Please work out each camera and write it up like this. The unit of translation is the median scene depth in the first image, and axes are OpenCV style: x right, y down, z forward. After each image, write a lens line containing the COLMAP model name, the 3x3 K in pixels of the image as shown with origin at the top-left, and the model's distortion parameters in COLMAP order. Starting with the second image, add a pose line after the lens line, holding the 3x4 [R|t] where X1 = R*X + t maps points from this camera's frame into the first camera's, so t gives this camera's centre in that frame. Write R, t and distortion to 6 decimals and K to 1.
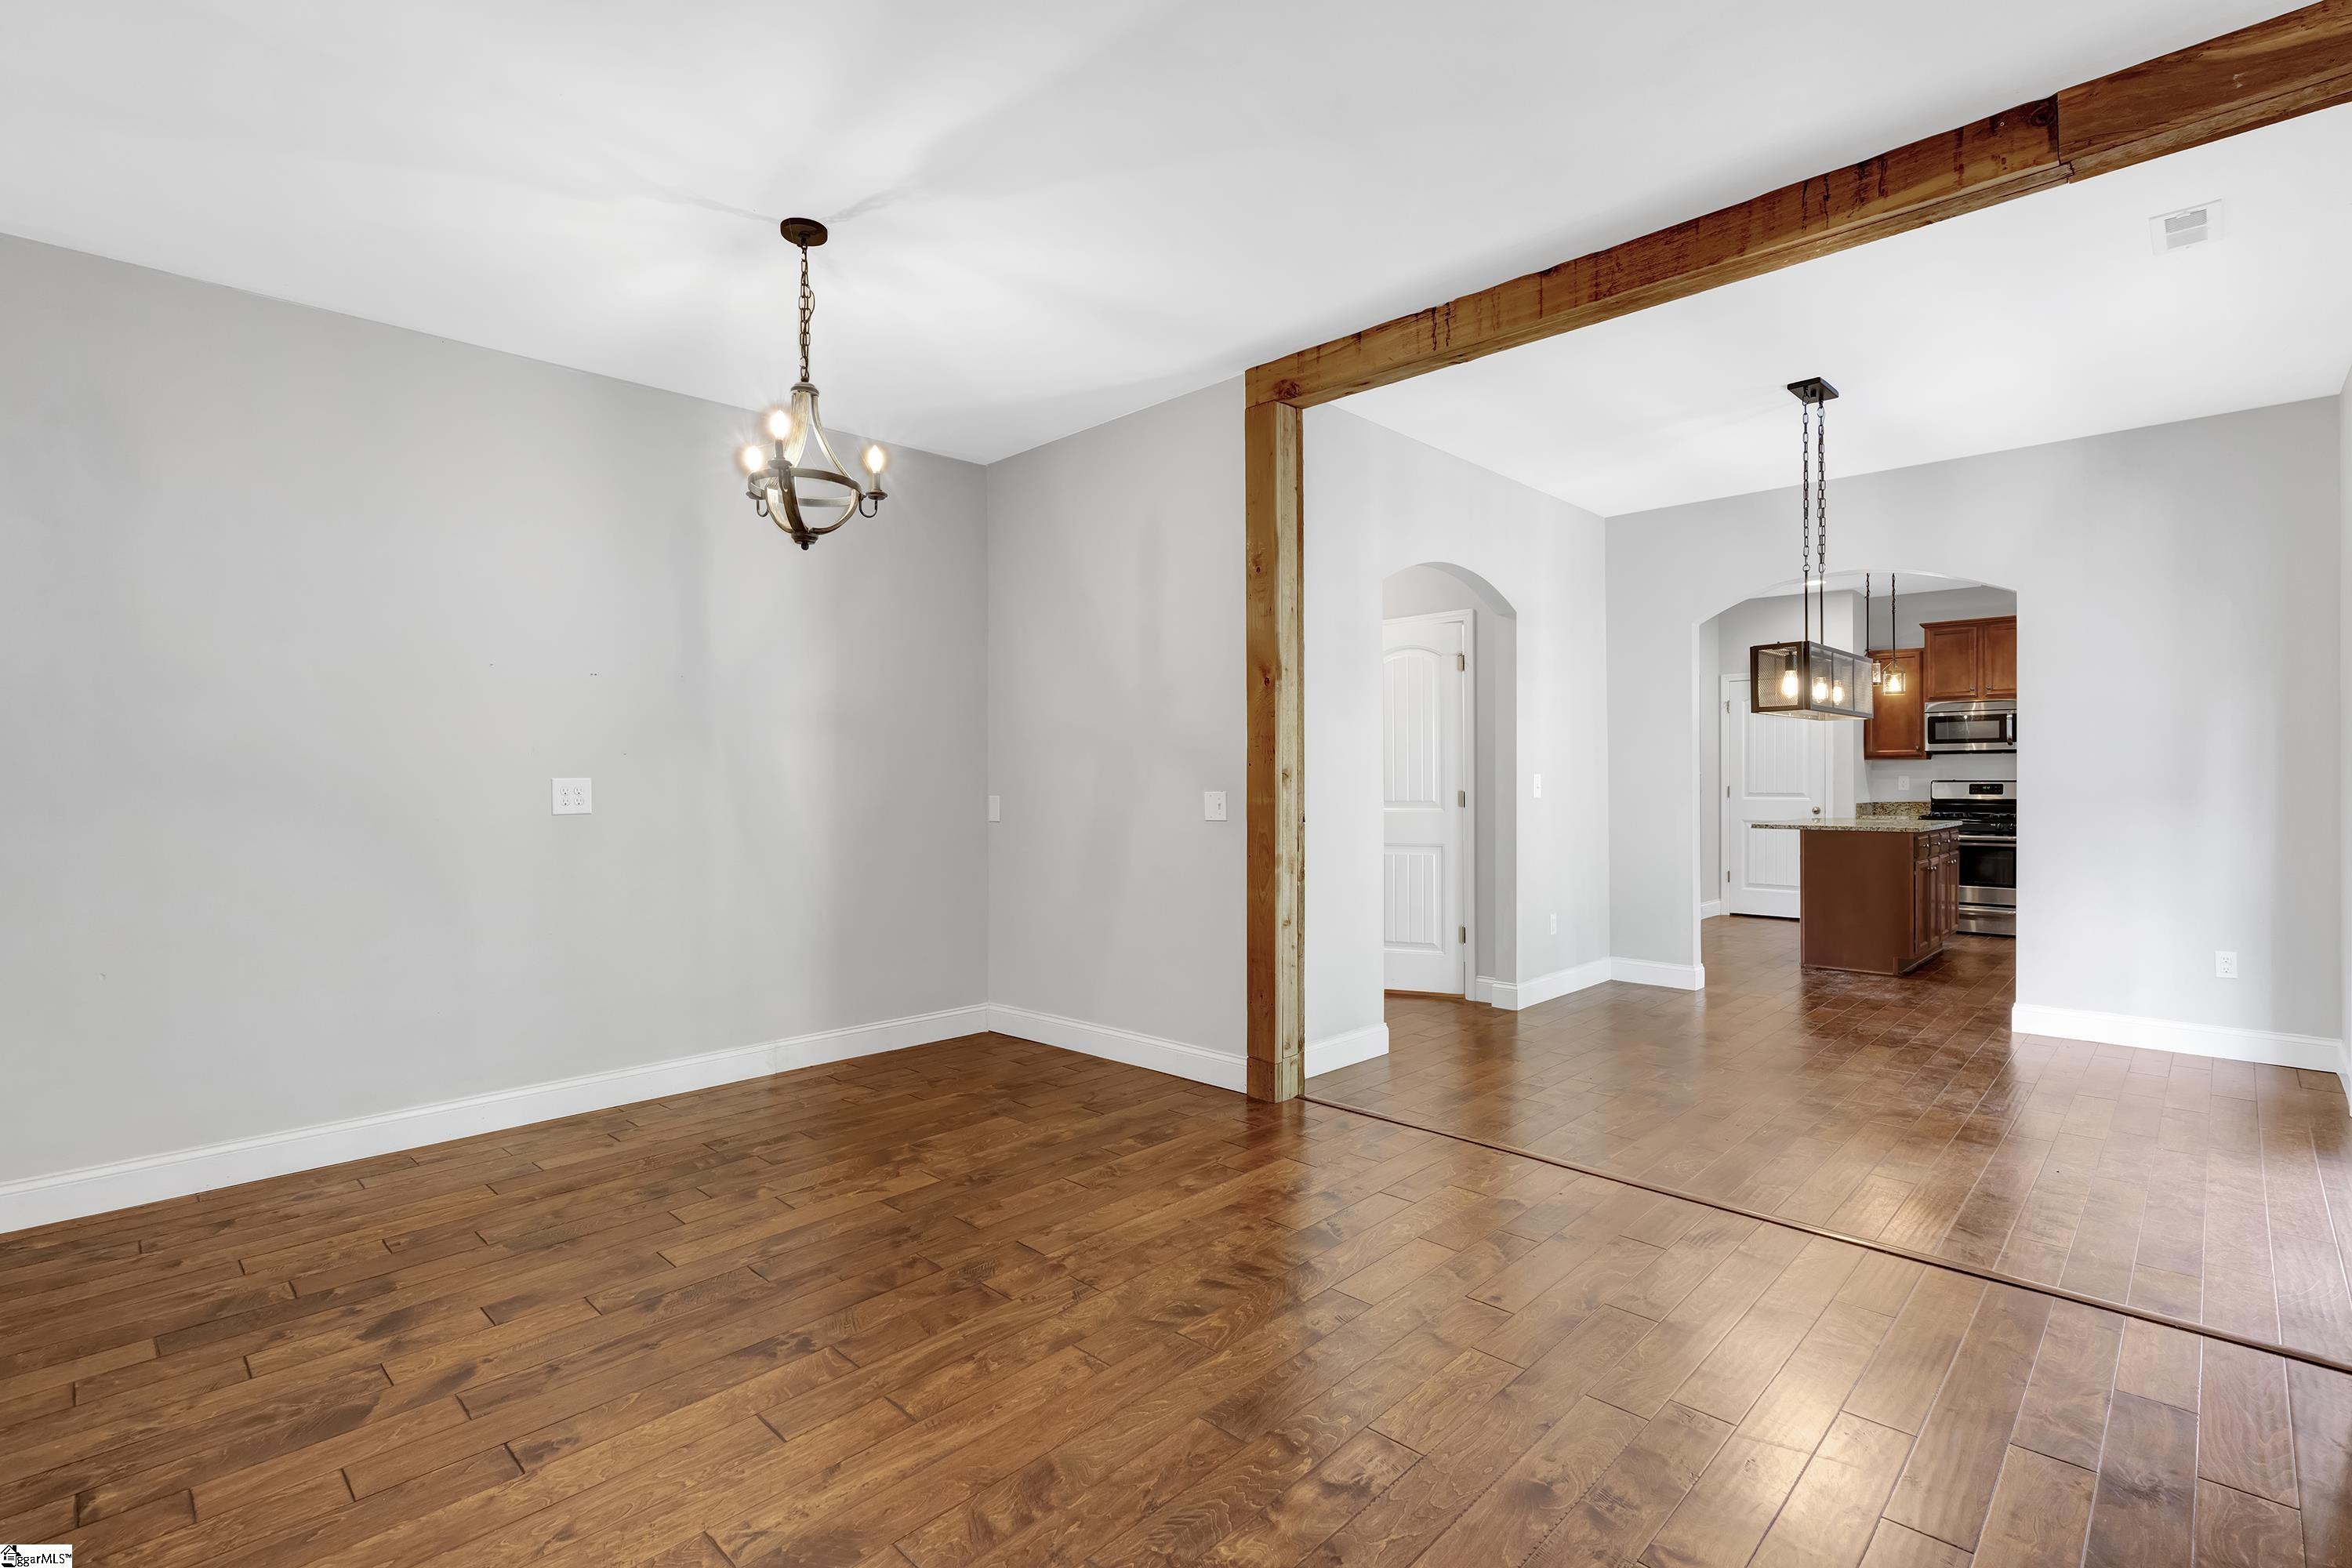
lens RADIAL K [[1072.6, 0, 1156.7], [0, 1072.6, 784.2], [0, 0, 1]] dist [-0.004874, 0.002521]
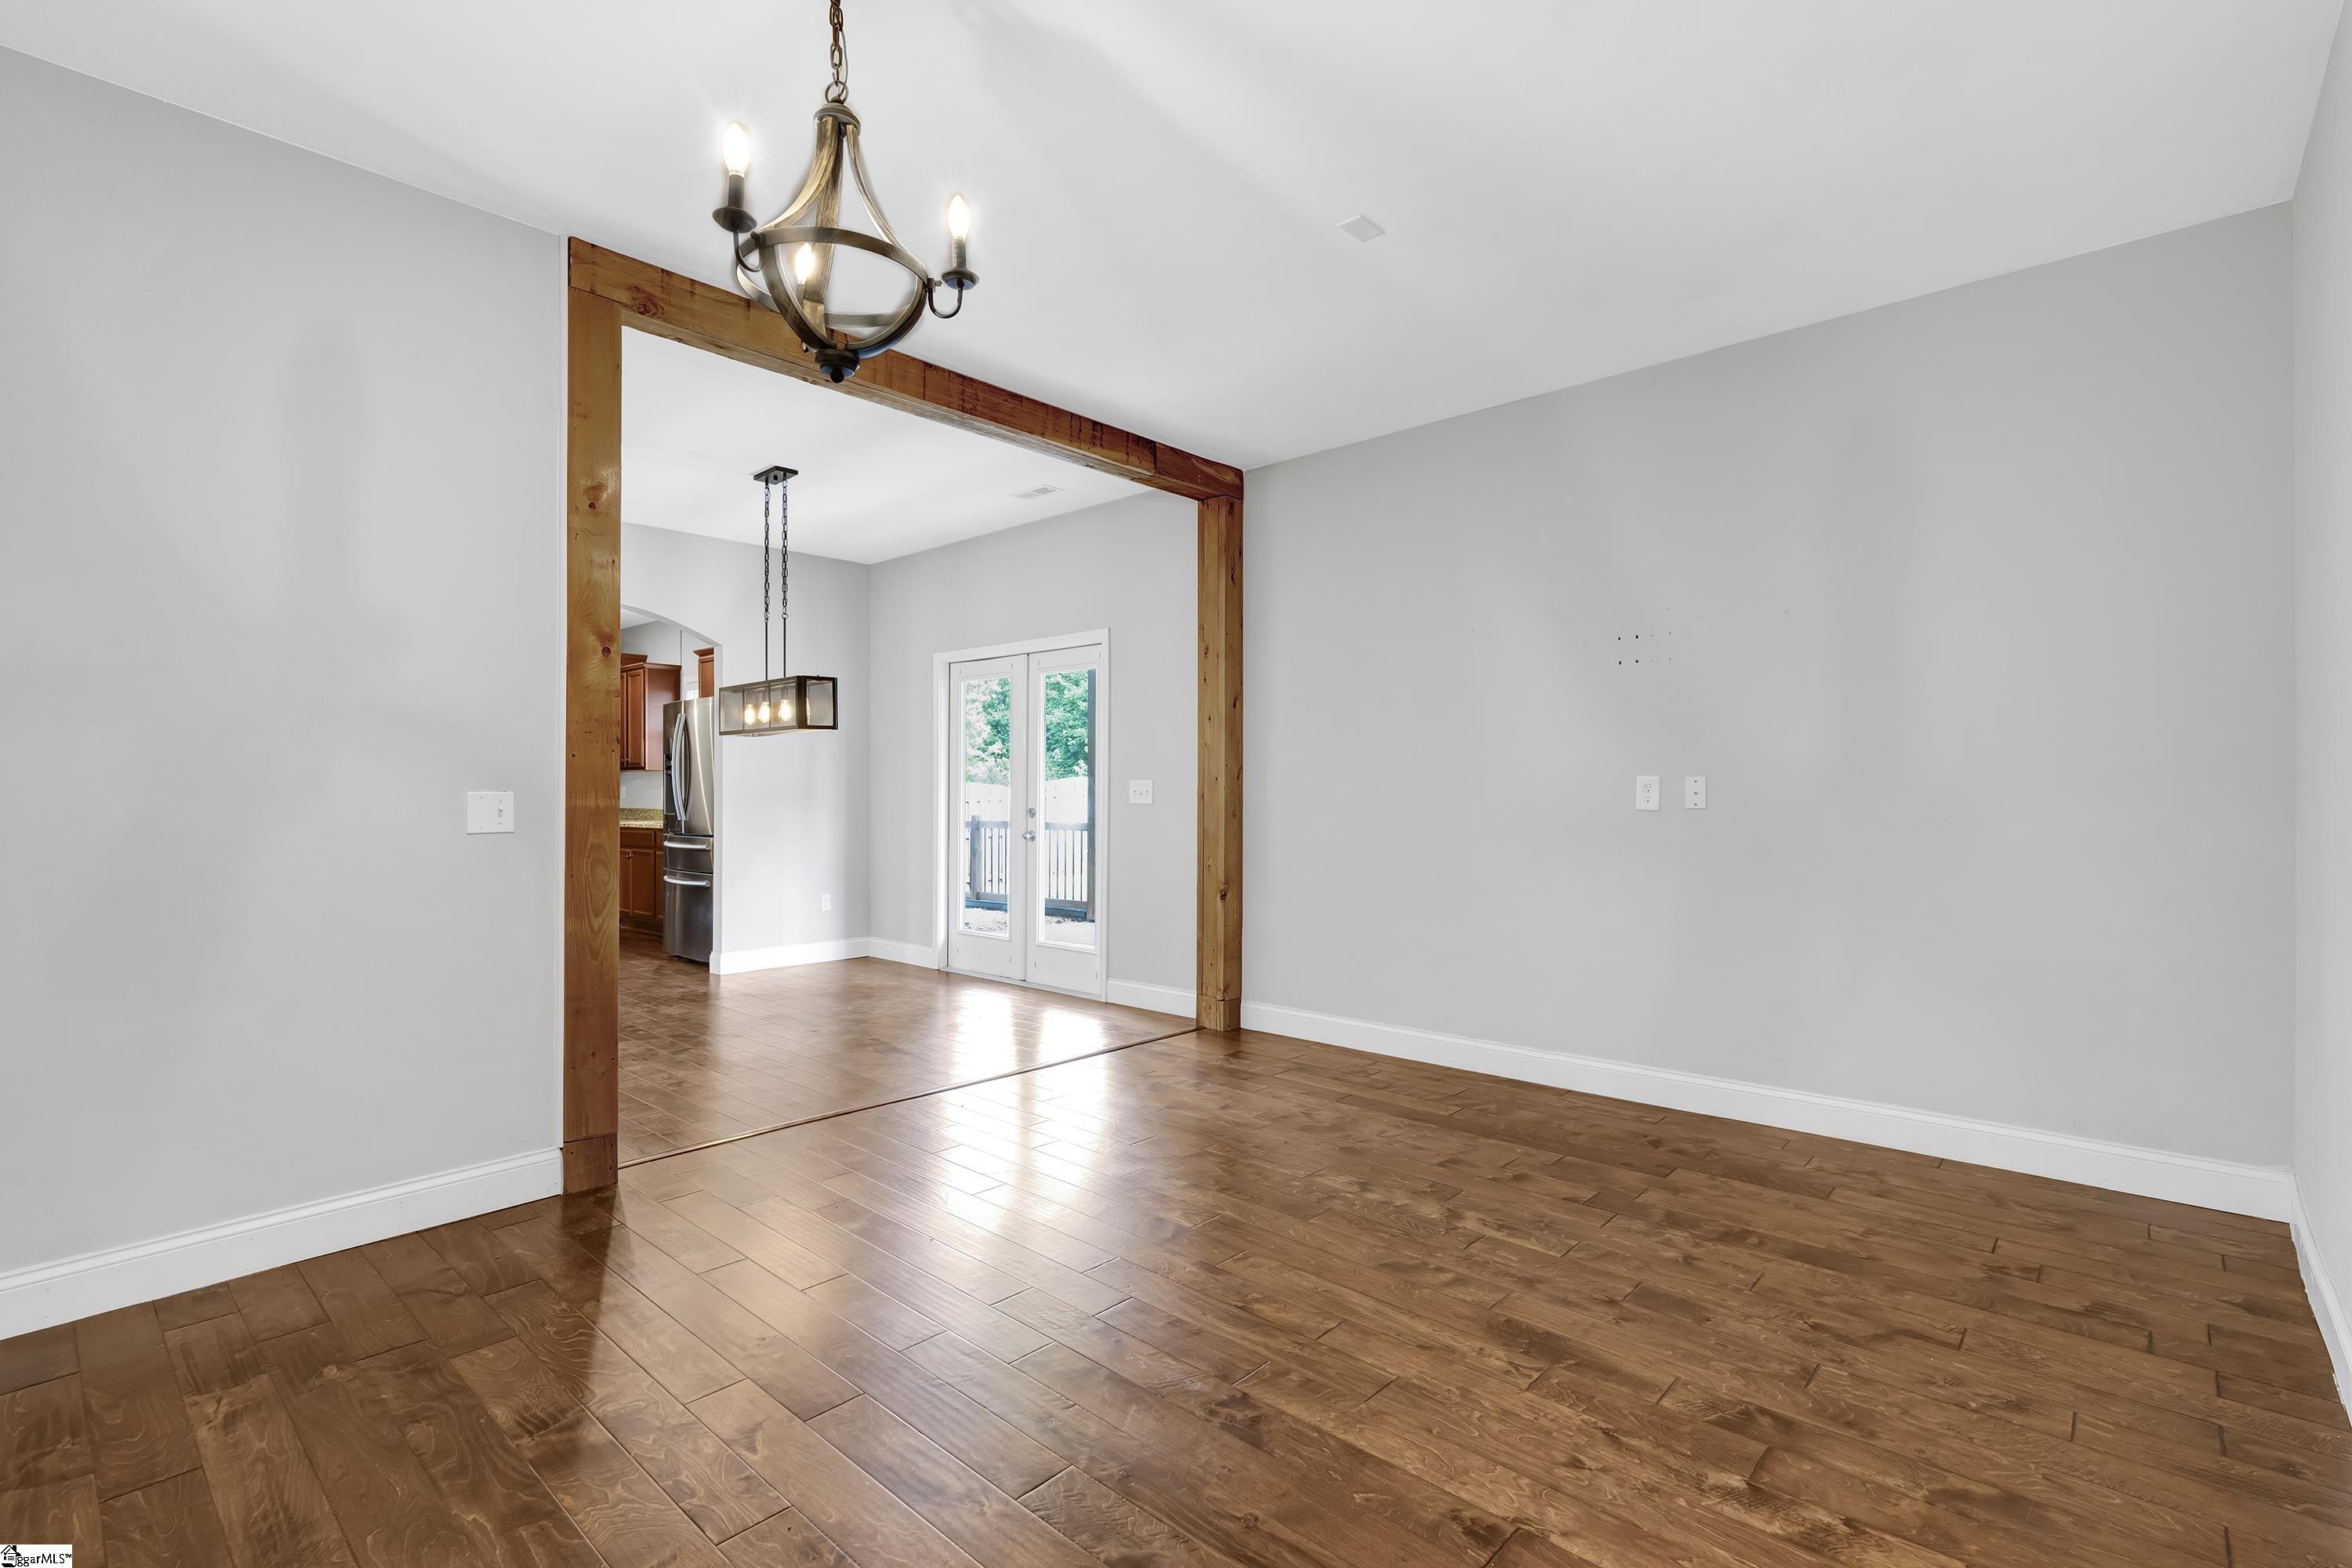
lens RADIAL K [[1072.6, 0, 1156.0], [0, 1072.6, 783.2], [0, 0, 1]] dist [-0.004874, 0.002521]
pose [[-0.018835, 0.010721, 0.999765, -1.277838], [0.007631, 0.999915, -0.010579, 0.023670], [-0.999793, 0.007430, -0.018915, 1.130600]]
